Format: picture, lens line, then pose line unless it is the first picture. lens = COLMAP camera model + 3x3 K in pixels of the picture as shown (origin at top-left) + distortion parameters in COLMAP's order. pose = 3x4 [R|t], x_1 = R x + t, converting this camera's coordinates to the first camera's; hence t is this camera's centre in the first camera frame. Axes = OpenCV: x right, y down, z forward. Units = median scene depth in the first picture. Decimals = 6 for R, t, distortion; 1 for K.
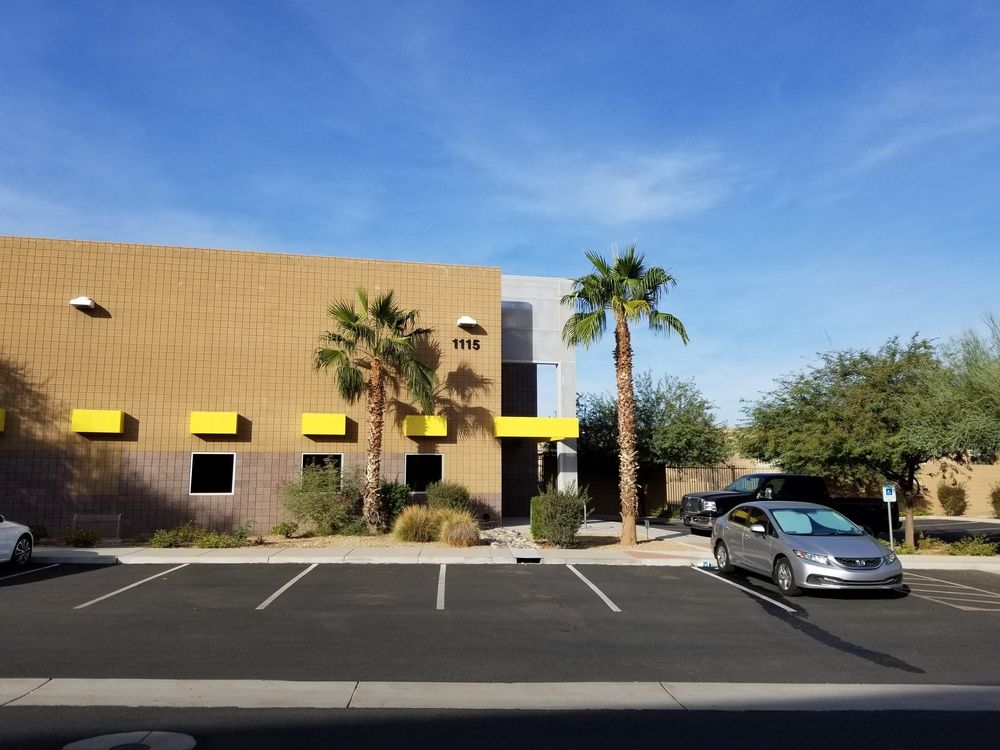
lens RADIAL K [[801.8, 0, 490.3], [0, 801.8, 359.1], [0, 0, 1]] dist [0.097102, -0.191315]
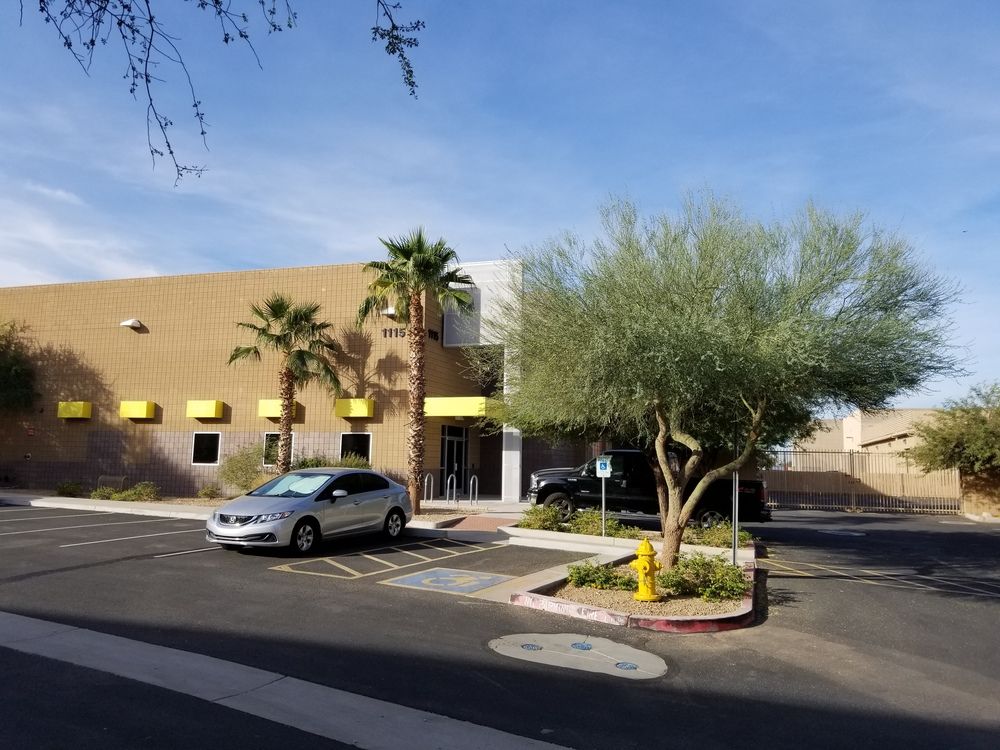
lens RADIAL K [[825.9, 0, 499.0], [0, 825.9, 364.0], [0, 0, 1]] dist [0.111074, -0.221164]
pose [[0.838291, -0.052508, -0.542688, 0.776370], [0.060541, 0.998161, -0.003060, 0.040012], [0.541851, -0.030289, 0.839929, 0.146543]]
